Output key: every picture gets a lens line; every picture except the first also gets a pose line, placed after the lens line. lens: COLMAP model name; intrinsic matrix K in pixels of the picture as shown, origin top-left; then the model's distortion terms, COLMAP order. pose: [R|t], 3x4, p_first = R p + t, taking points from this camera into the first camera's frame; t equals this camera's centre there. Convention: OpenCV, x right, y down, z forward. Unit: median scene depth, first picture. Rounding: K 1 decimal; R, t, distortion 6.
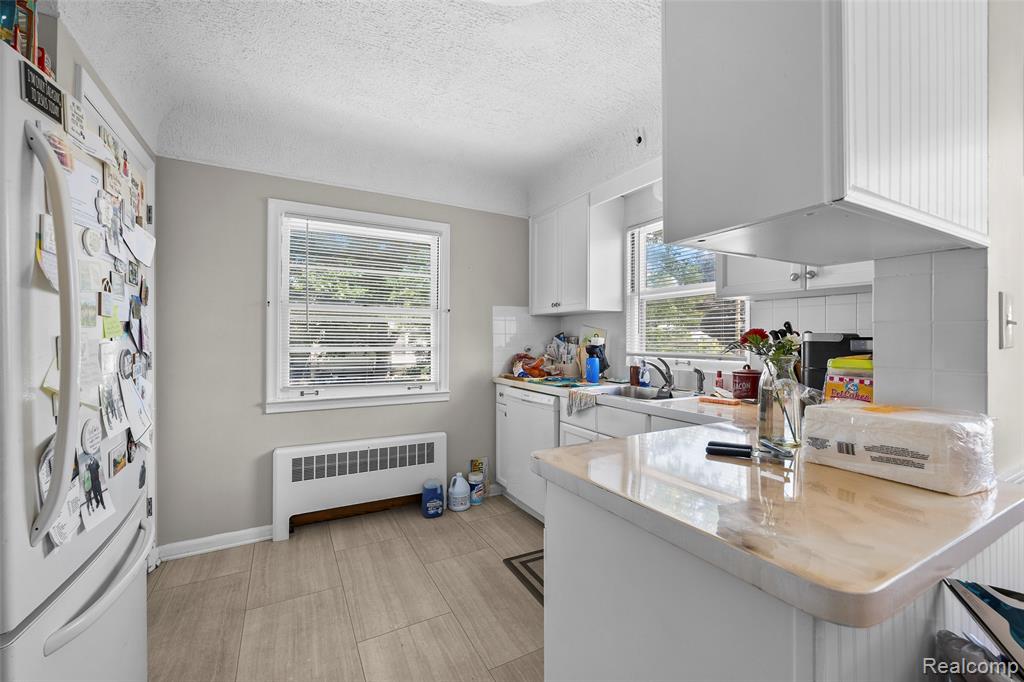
lens RADIAL K [[420.5, 0, 513.9], [0, 420.5, 337.8], [0, 0, 1]] dist [-0.001131, 0.000225]
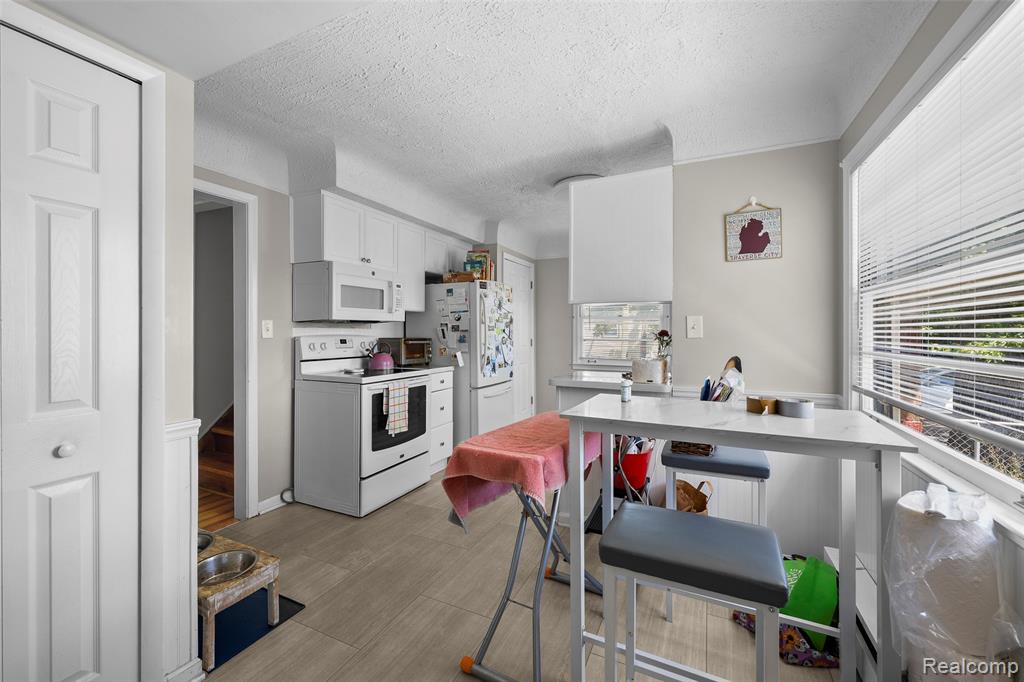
lens RADIAL K [[420.5, 0, 507.6], [0, 420.5, 334.6], [0, 0, 1]] dist [-0.001131, 0.000225]
pose [[0.583458, 0.001992, -0.812141, 1.233145], [-0.000321, 0.999997, 0.002222, 0.000465], [0.812143, -0.001036, 0.583457, -0.668406]]
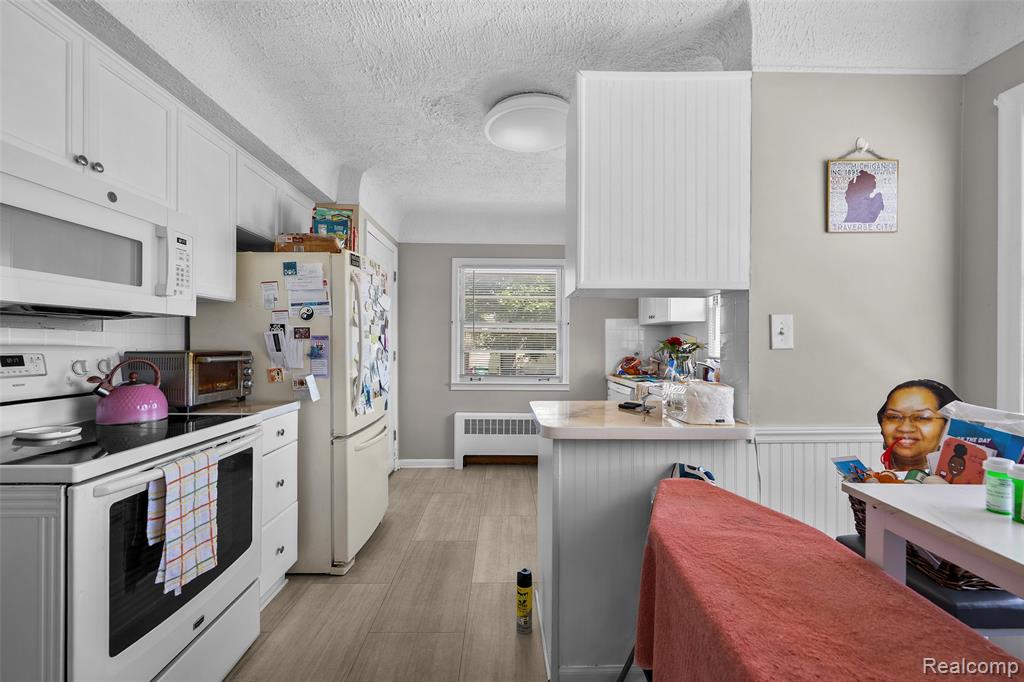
lens RADIAL K [[420.5, 0, 509.0], [0, 420.5, 344.7], [0, 0, 1]] dist [-0.001131, 0.000225]
pose [[0.884038, 0.000964, -0.467413, 0.482669], [-0.001295, 0.999999, -0.000387, 0.005316], [0.467413, 0.000948, 0.884039, -0.437969]]
